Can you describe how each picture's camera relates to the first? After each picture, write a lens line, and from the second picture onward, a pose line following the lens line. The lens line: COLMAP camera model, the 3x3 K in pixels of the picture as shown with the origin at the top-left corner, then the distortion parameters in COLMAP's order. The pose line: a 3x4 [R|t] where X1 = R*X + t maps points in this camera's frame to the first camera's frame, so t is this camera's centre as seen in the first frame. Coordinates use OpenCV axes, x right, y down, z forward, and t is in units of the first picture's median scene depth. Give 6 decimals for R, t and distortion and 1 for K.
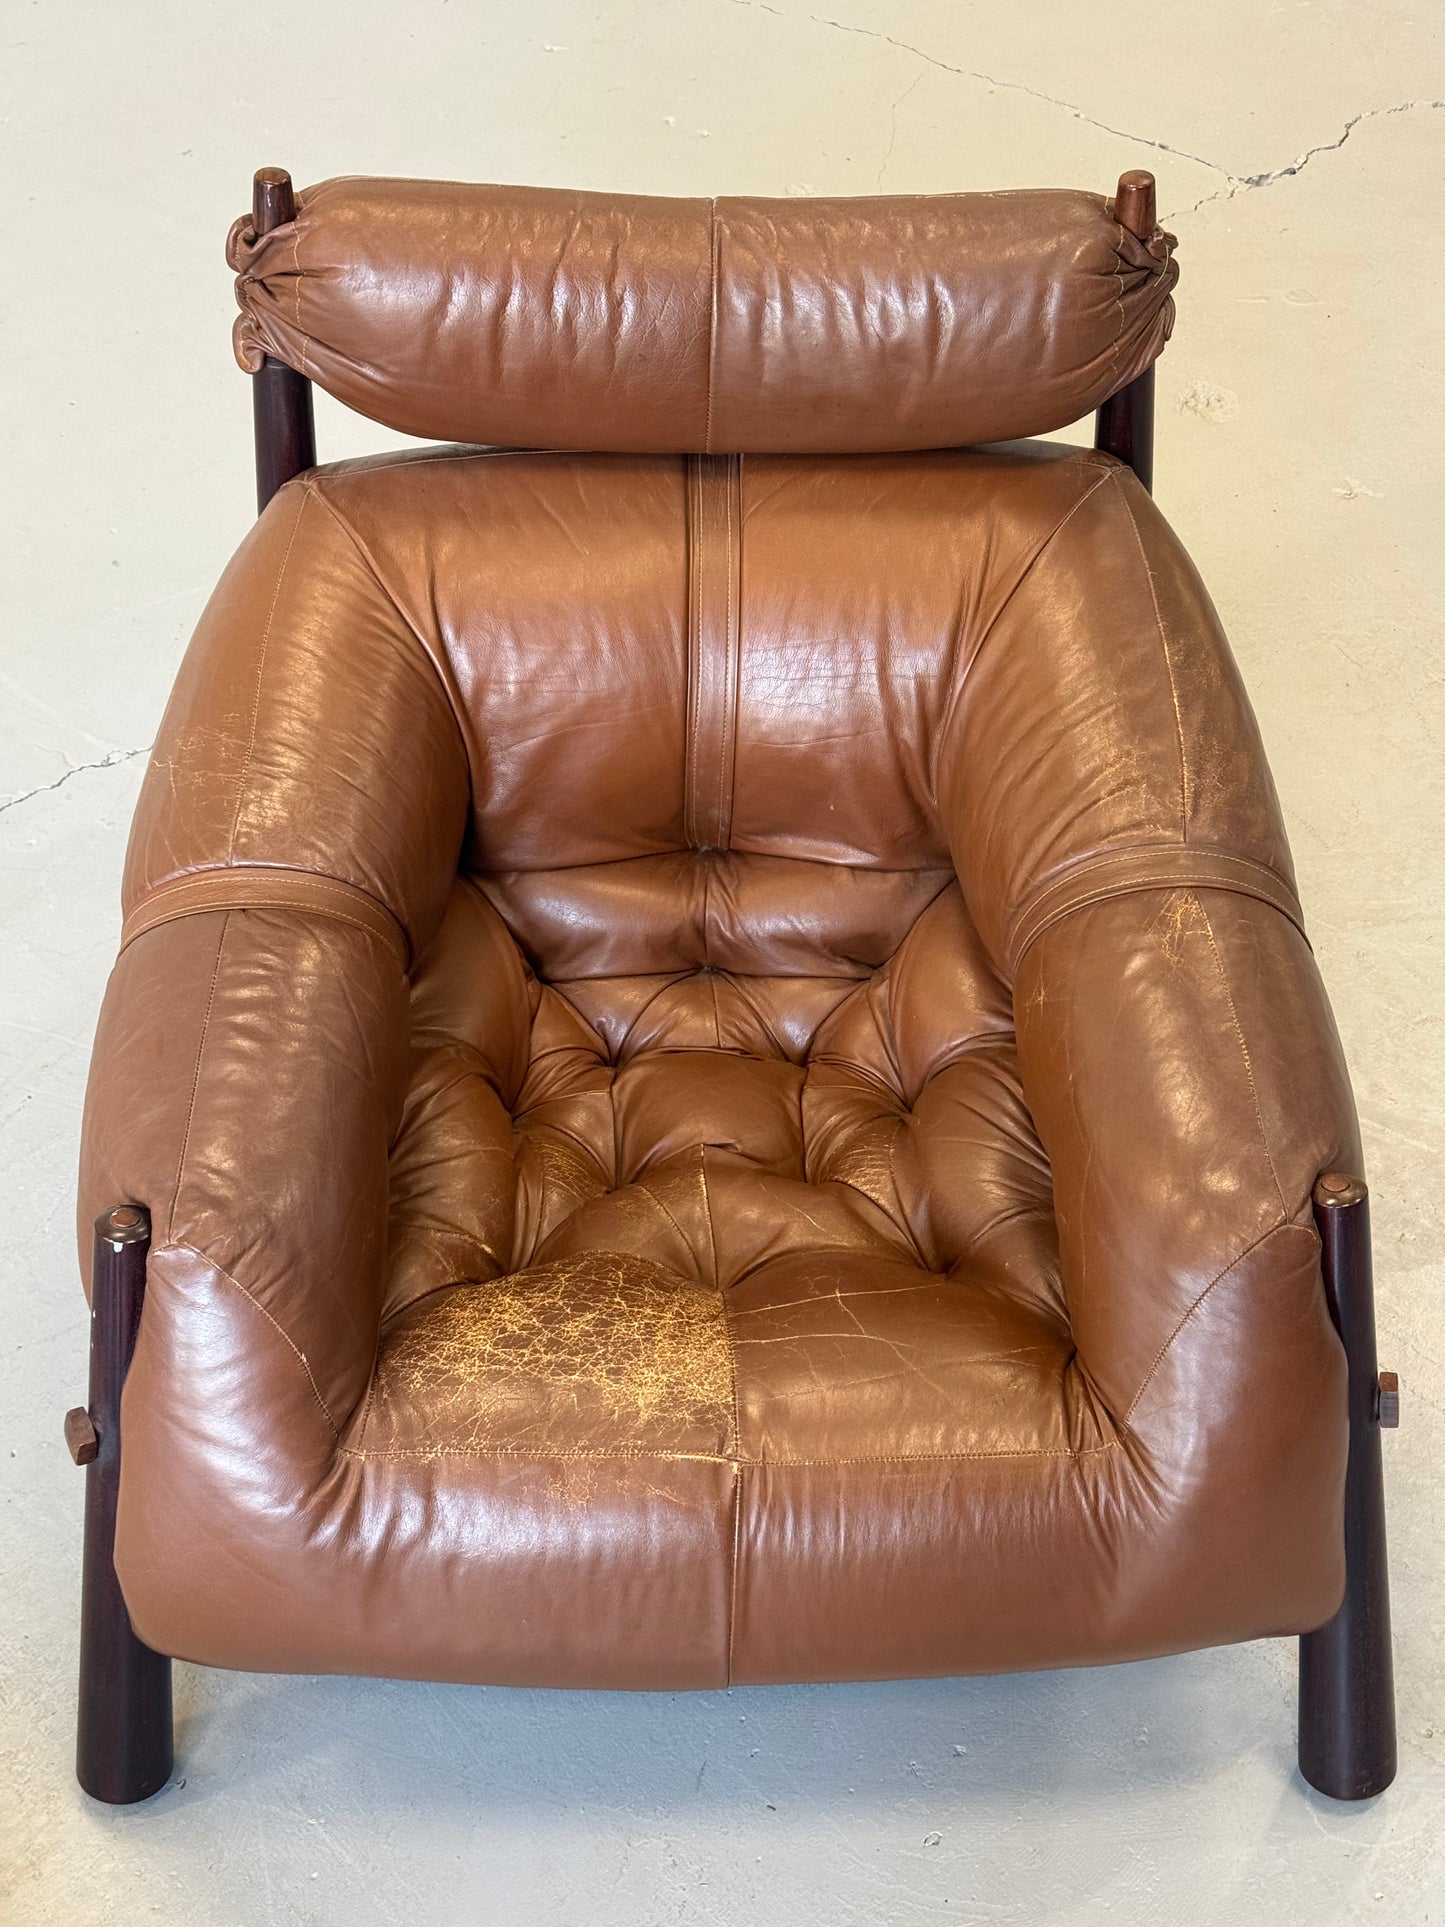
lens RADIAL K [[2677.4, 0, 722.5], [0, 2677.4, 963.5], [0, 0, 1]] dist [0.157096, -0.306242]
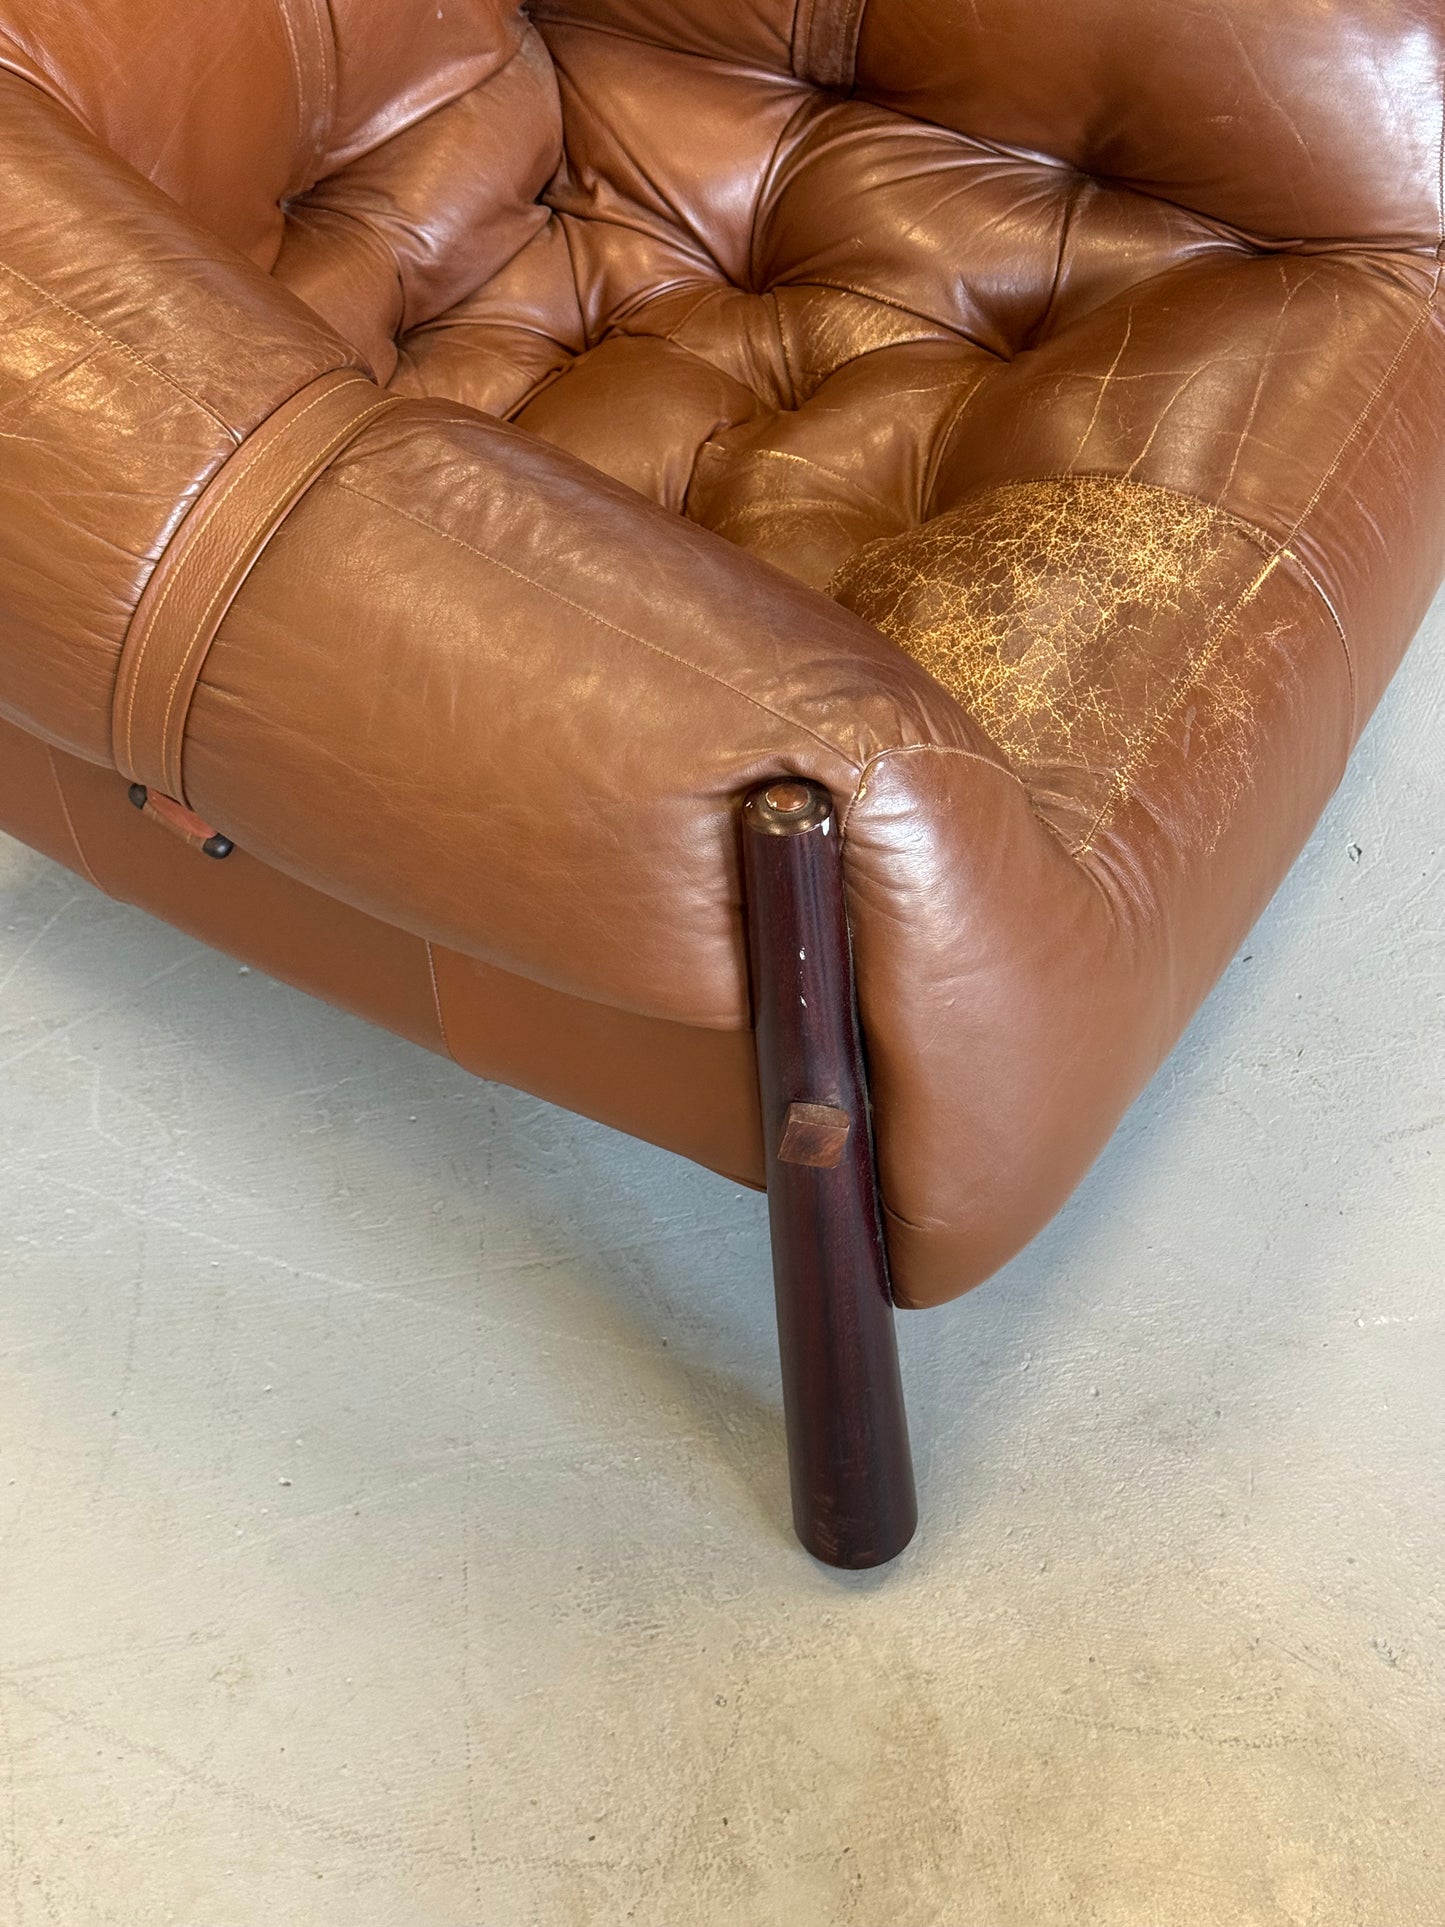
lens RADIAL K [[2677.4, 0, 722.5], [0, 2677.4, 963.5], [0, 0, 1]] dist [0.157096, -0.306242]
pose [[0.507616, -0.692714, 0.512321, -0.514506], [0.587831, 0.713183, 0.381869, -0.120067], [-0.629905, 0.107316, 0.769222, 0.433984]]
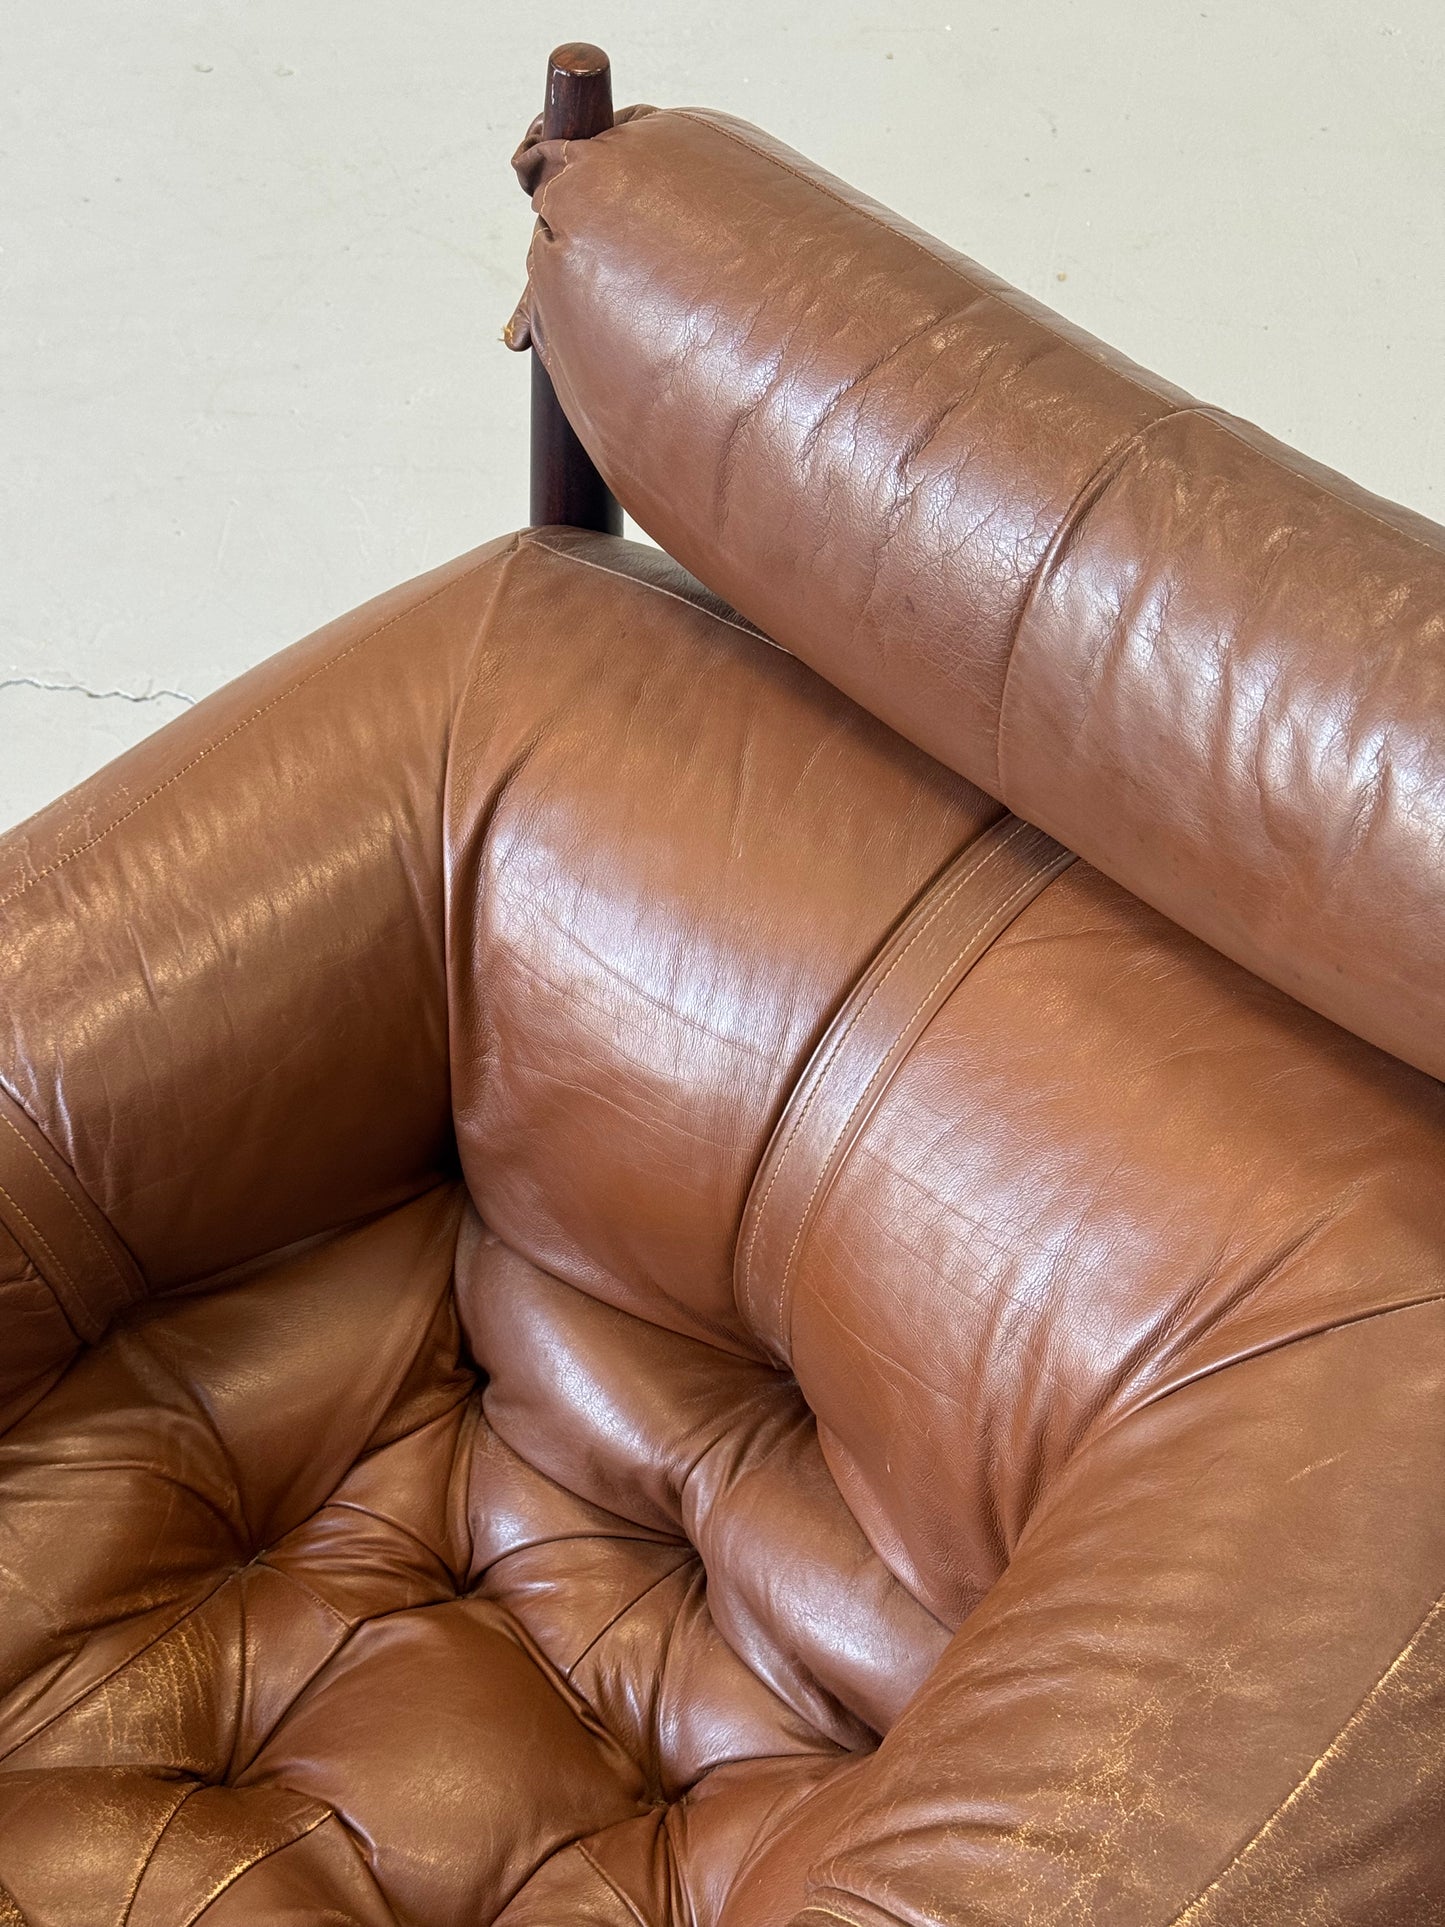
lens RADIAL K [[2677.4, 0, 722.5], [0, 2677.4, 963.5], [0, 0, 1]] dist [0.157096, -0.306242]
pose [[0.687308, 0.521719, -0.505387, 0.259968], [-0.509643, 0.842138, 0.176257, -0.241859], [0.517563, 0.136424, 0.844699, 0.533720]]
